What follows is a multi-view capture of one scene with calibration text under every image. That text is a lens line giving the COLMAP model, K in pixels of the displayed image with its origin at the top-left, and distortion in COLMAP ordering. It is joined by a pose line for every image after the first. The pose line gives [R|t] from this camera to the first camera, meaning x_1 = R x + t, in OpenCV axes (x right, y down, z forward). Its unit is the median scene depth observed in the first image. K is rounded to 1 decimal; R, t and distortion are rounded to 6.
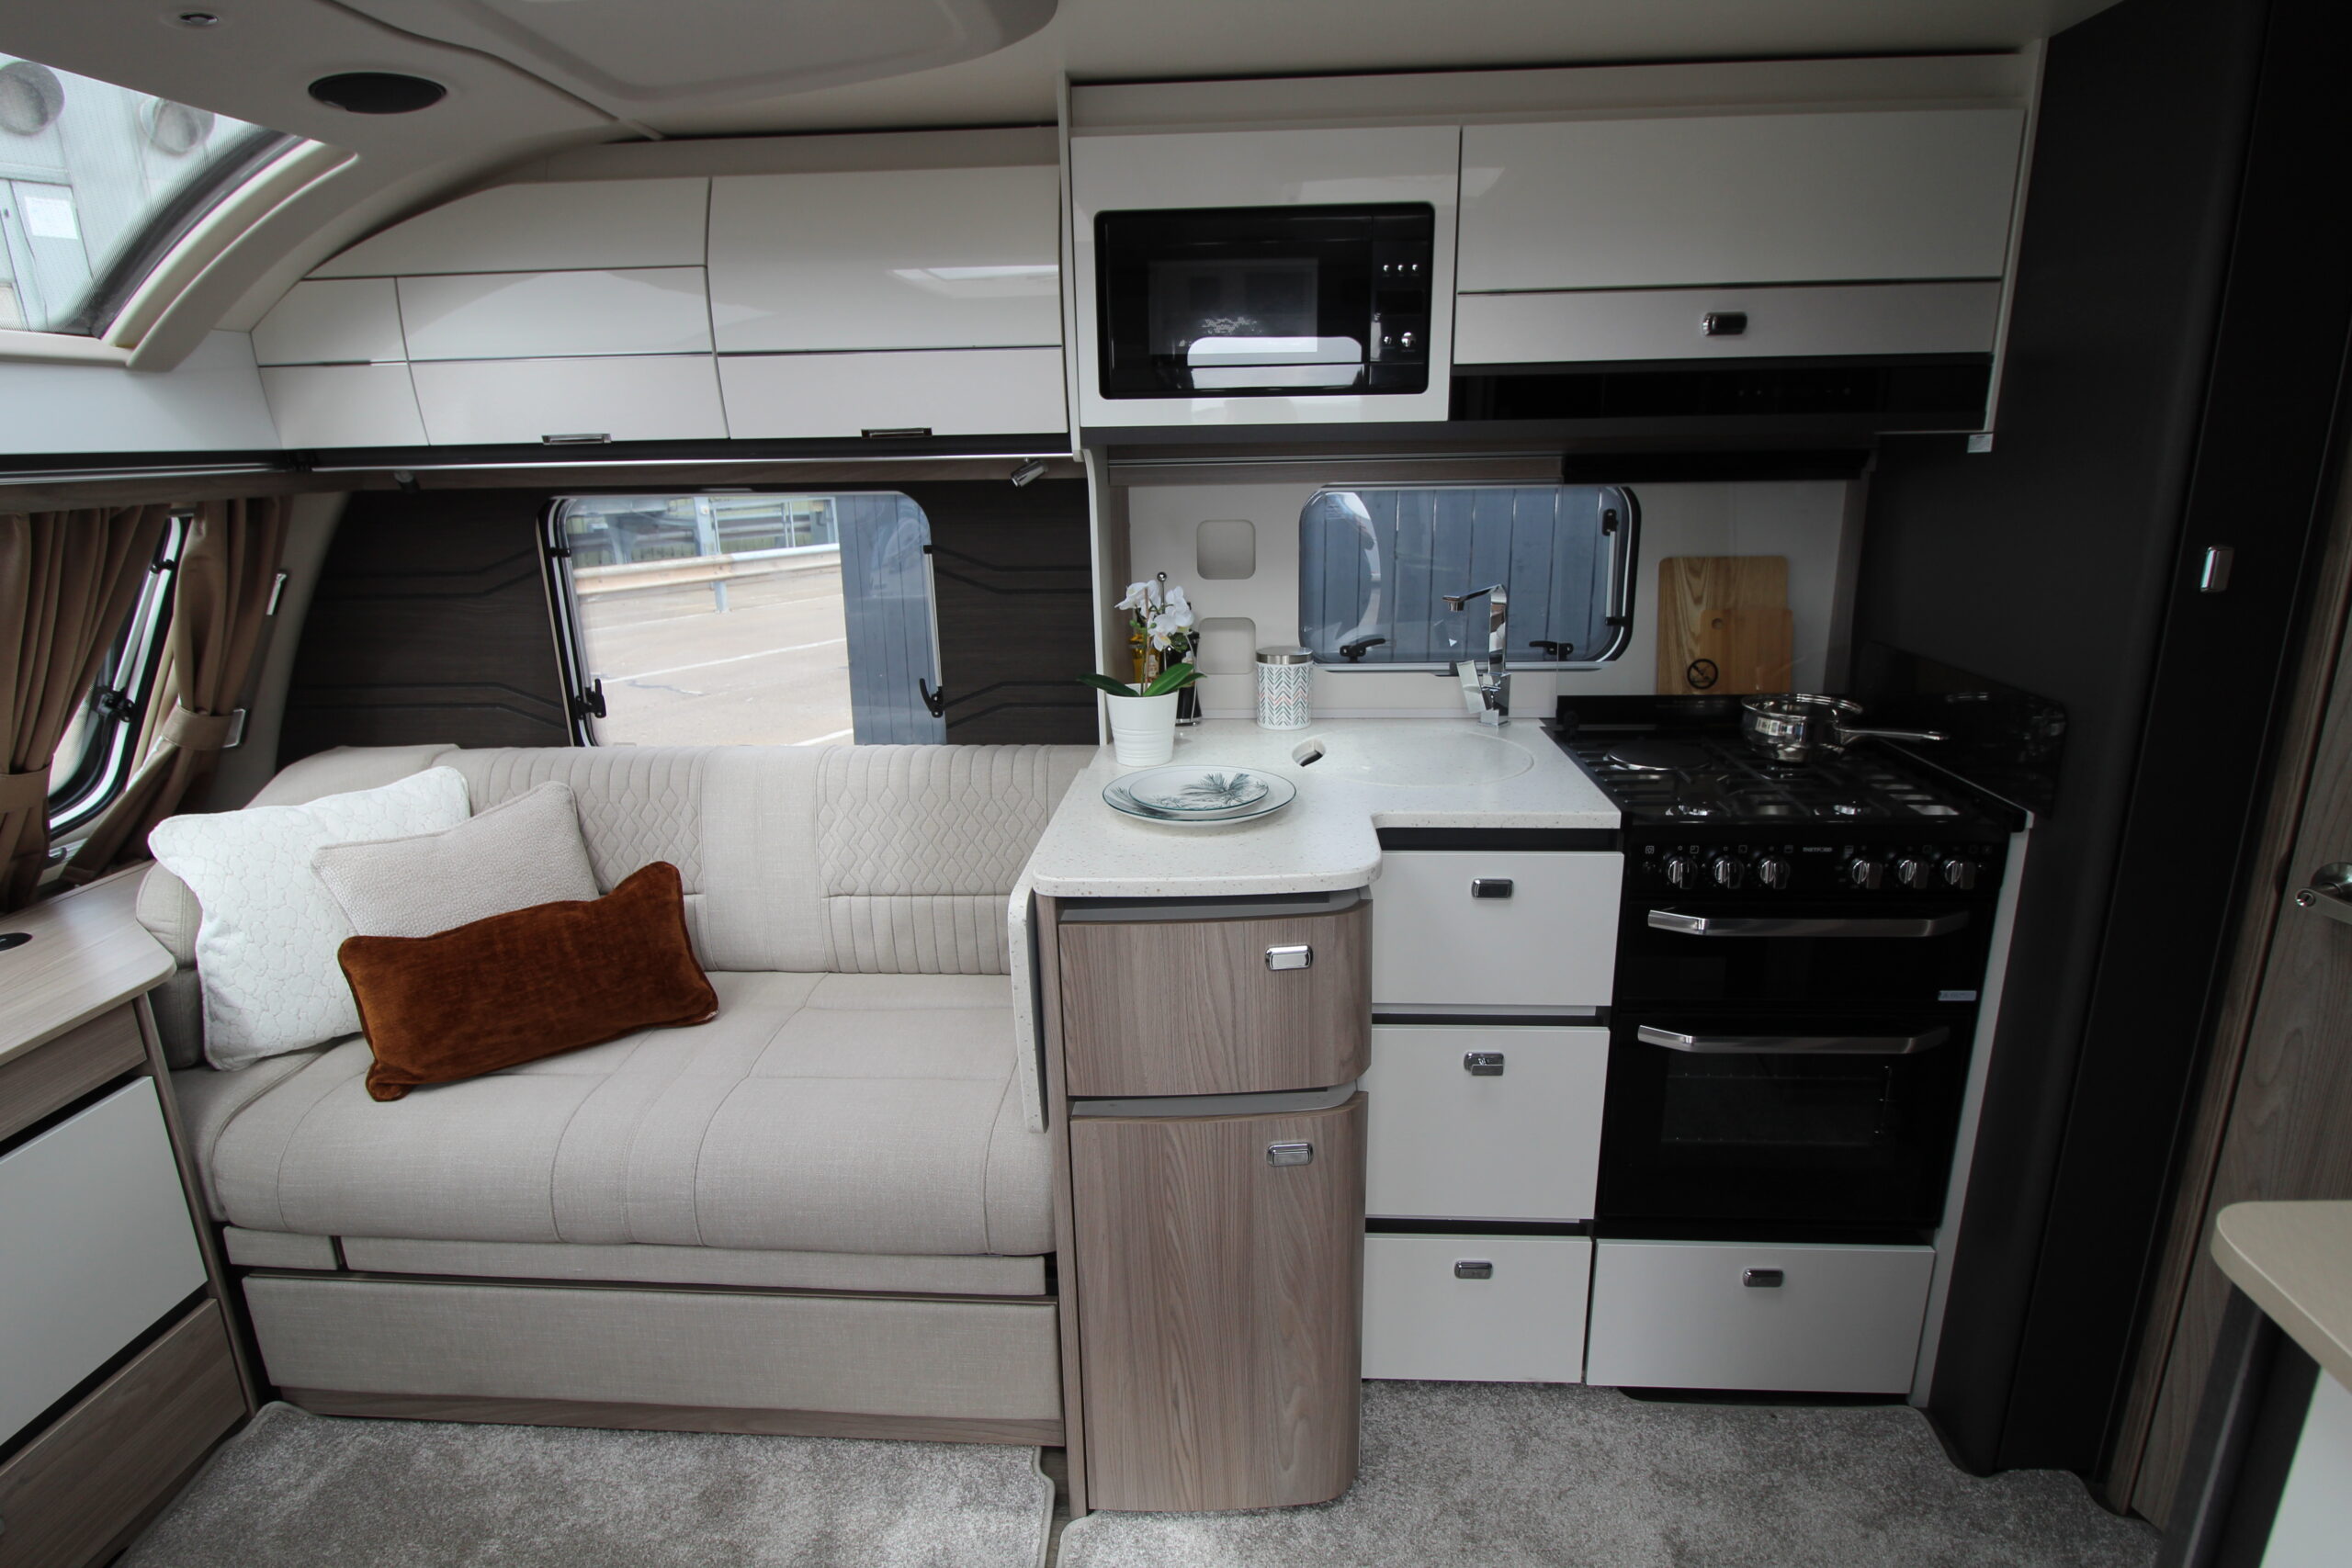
lens RADIAL K [[1184.5, 0, 1187.4], [0, 1184.5, 770.5], [0, 0, 1]] dist [0.005309, -0.014884]
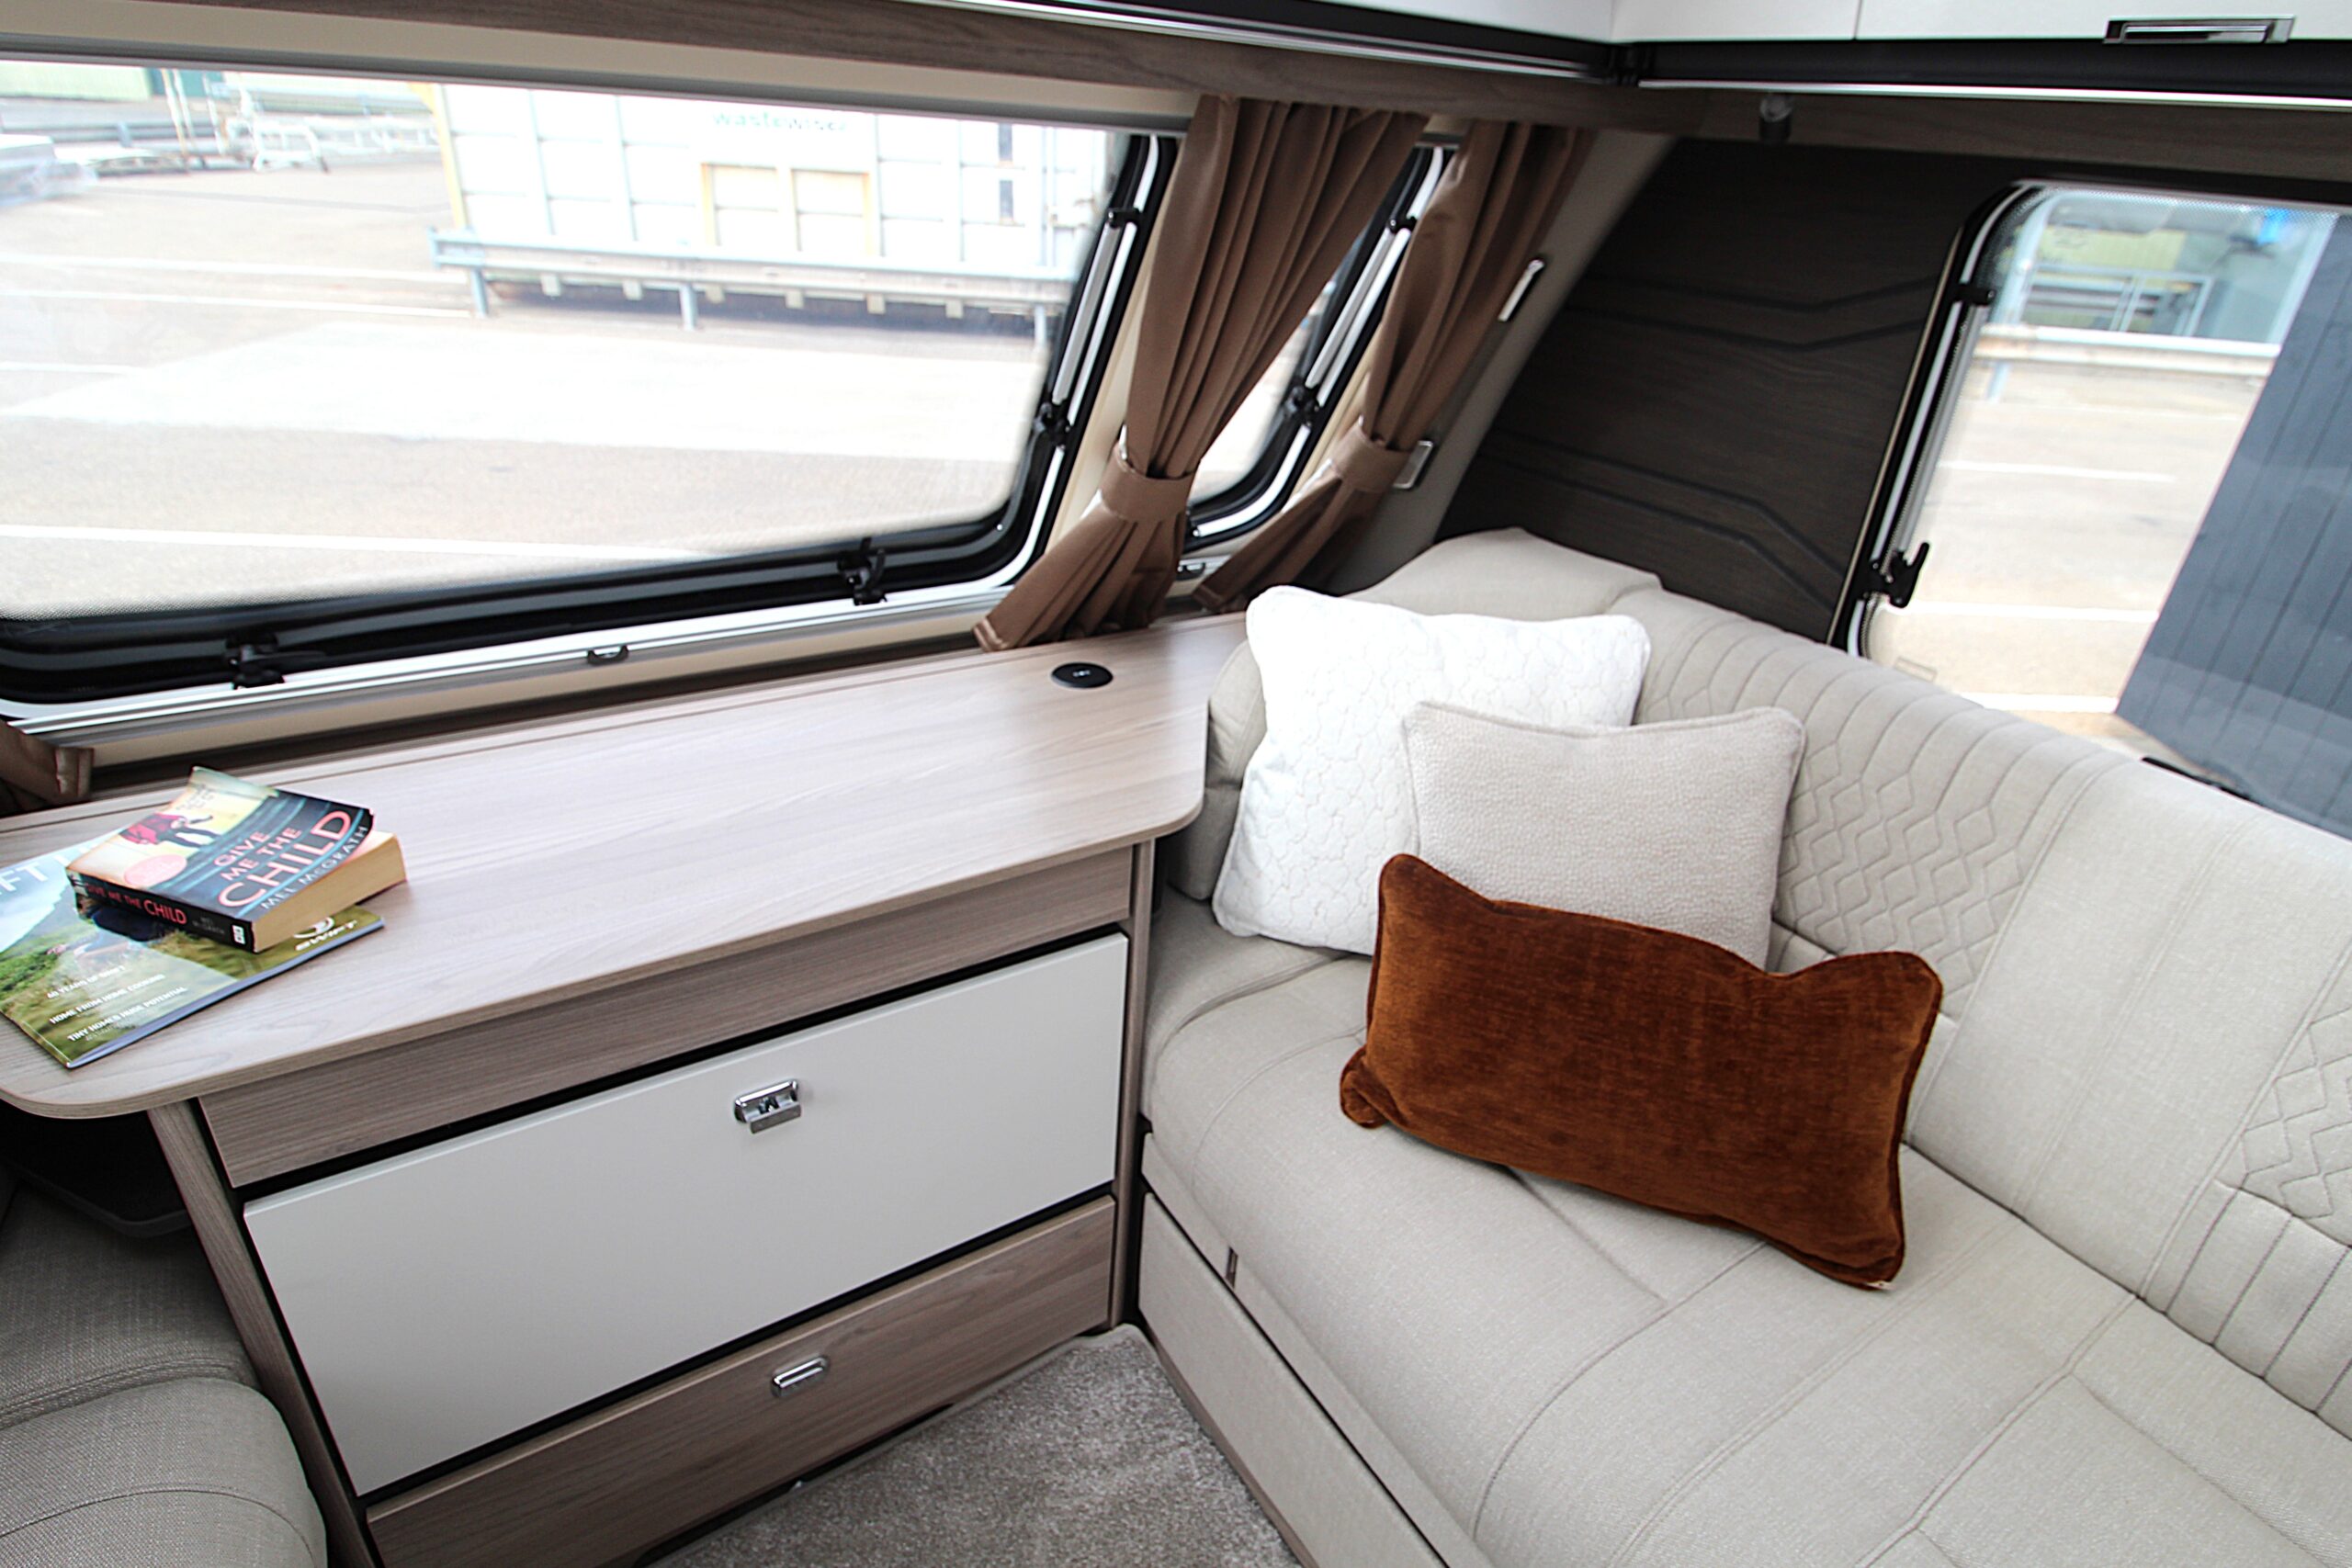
lens RADIAL K [[1235.0, 0, 1196.2], [0, 1235.0, 772.6], [0, 0, 1]] dist [0.004638, -0.014310]
pose [[0.597270, 0.419777, -0.683415, -0.329049], [-0.286498, 0.907543, 0.307058, -0.073407], [0.749124, 0.012401, 0.662314, 0.461330]]
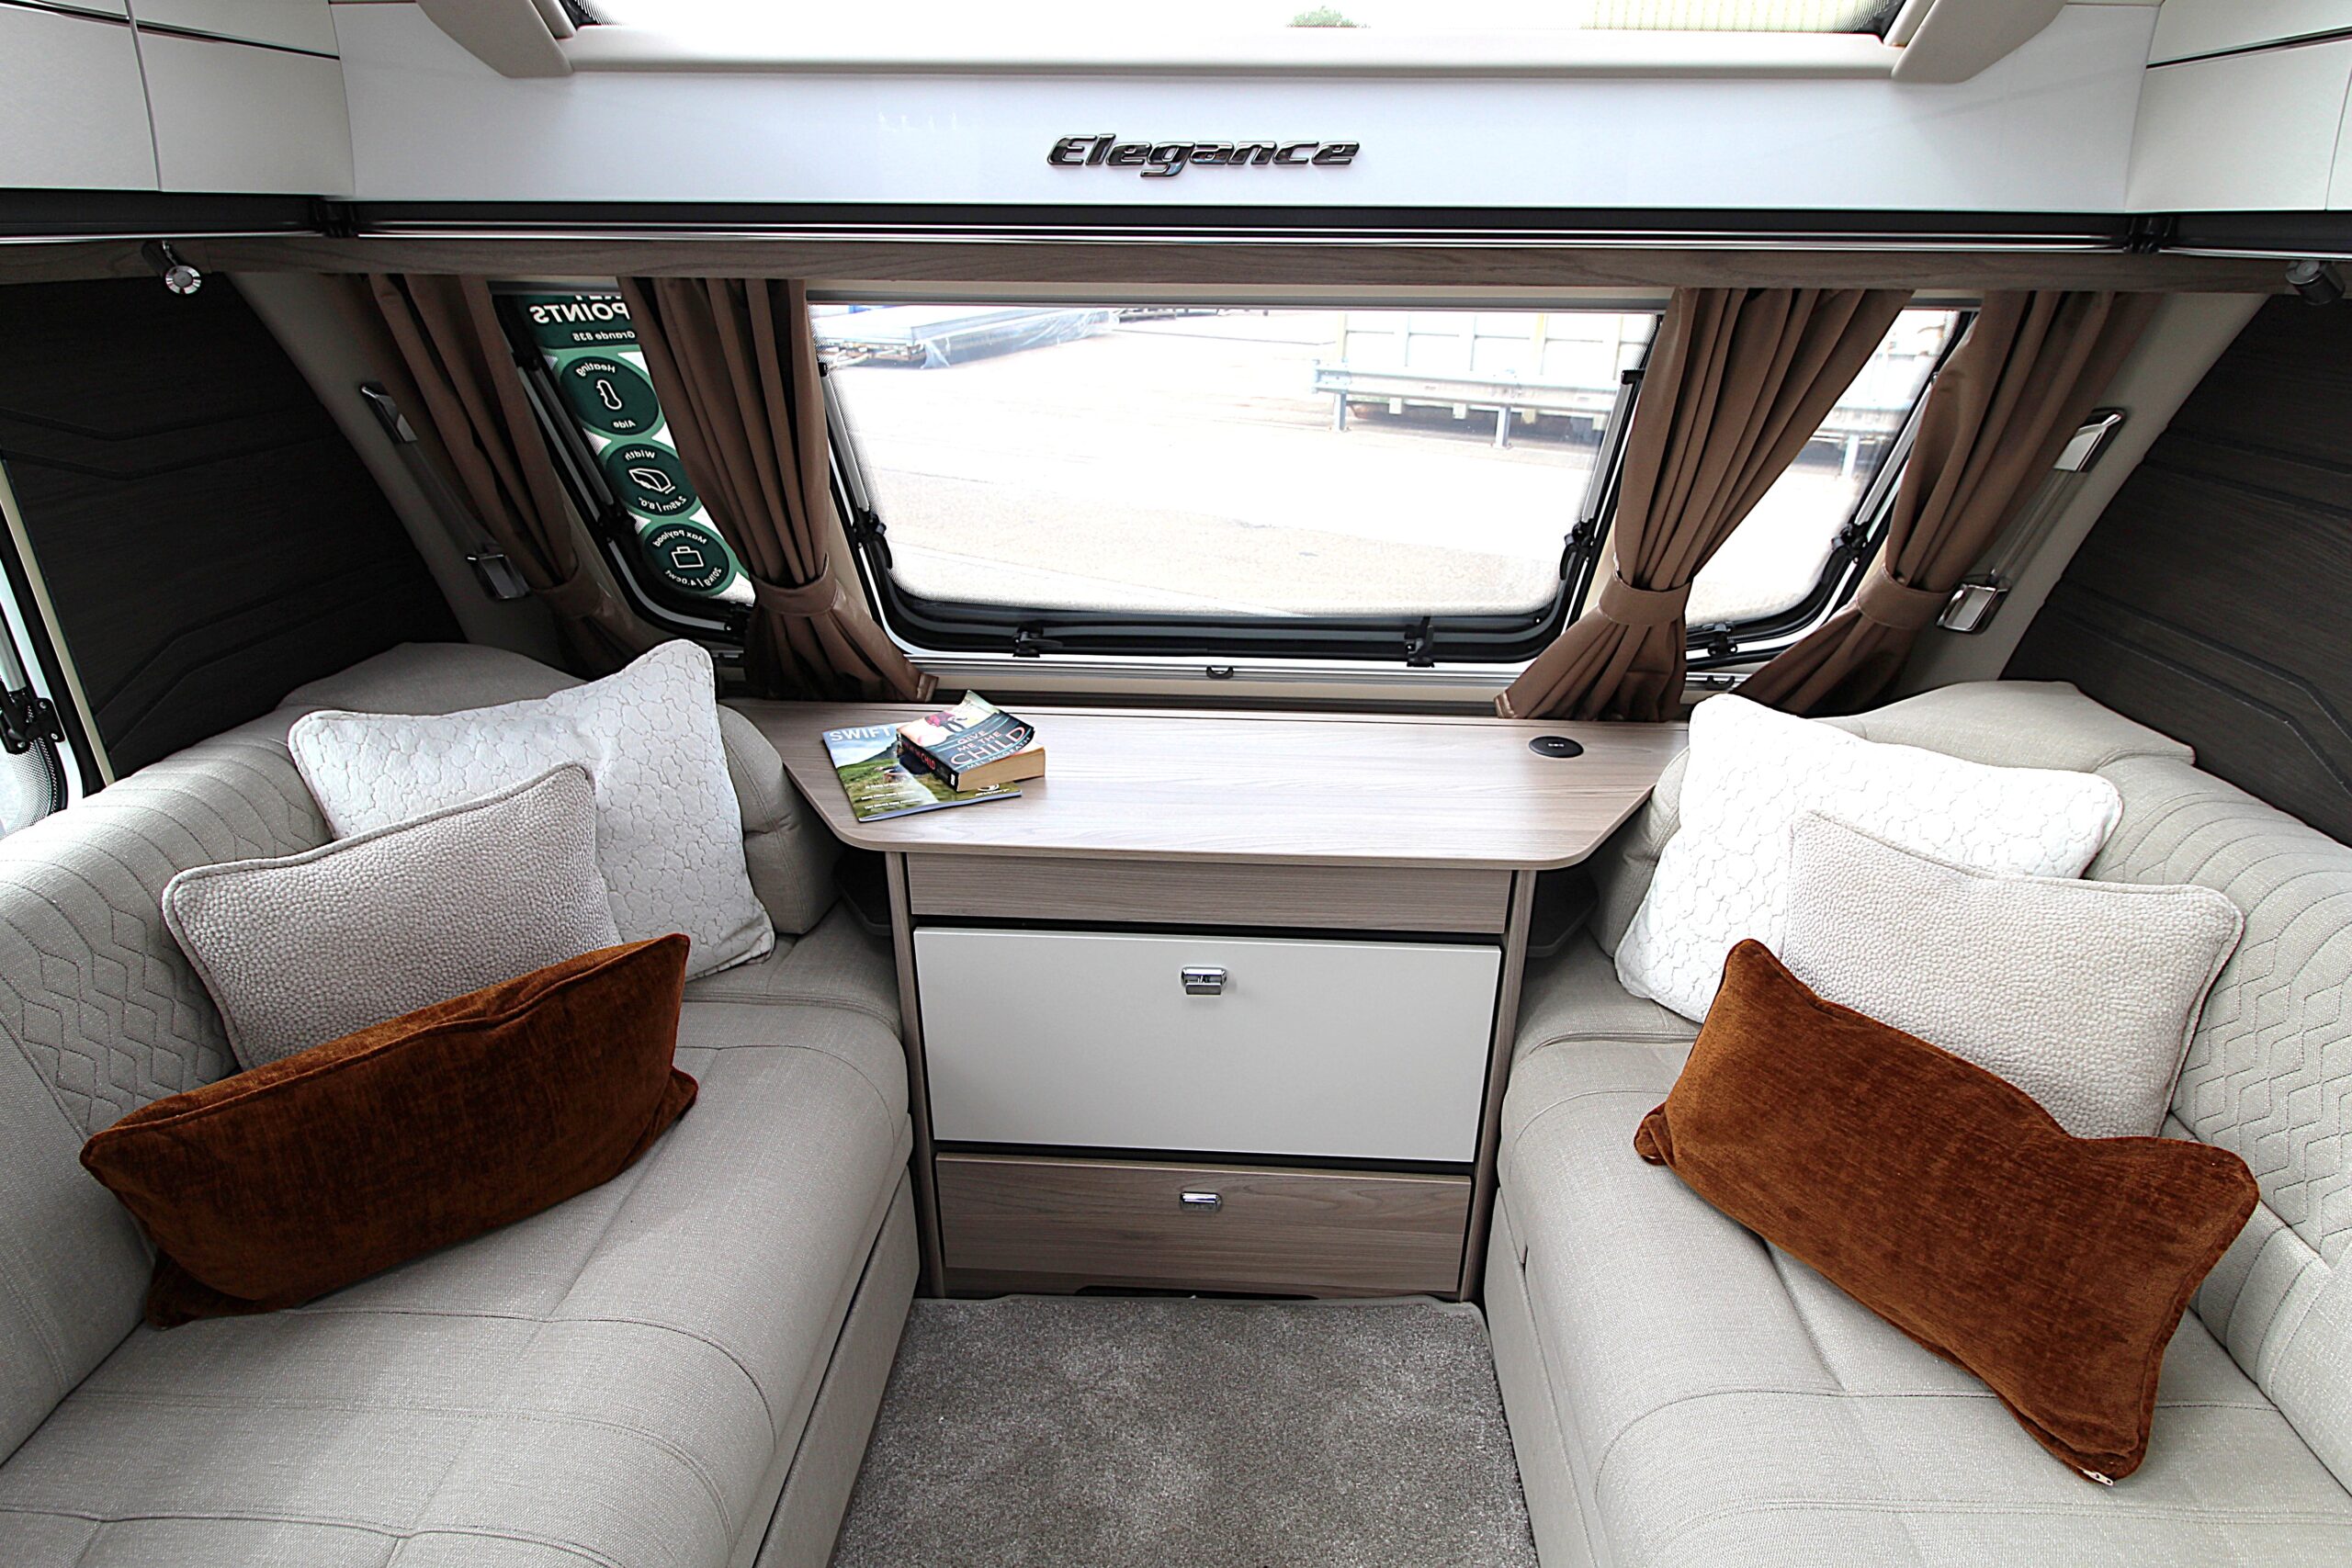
lens RADIAL K [[1221.6, 0, 1191.0], [0, 1221.6, 775.0], [0, 0, 1]] dist [0.003320, -0.014809]
pose [[0.014087, 0.423127, -0.905961, -0.090172], [-0.271322, 0.873674, 0.403829, -0.147747], [0.962385, 0.240119, 0.127111, 0.552940]]
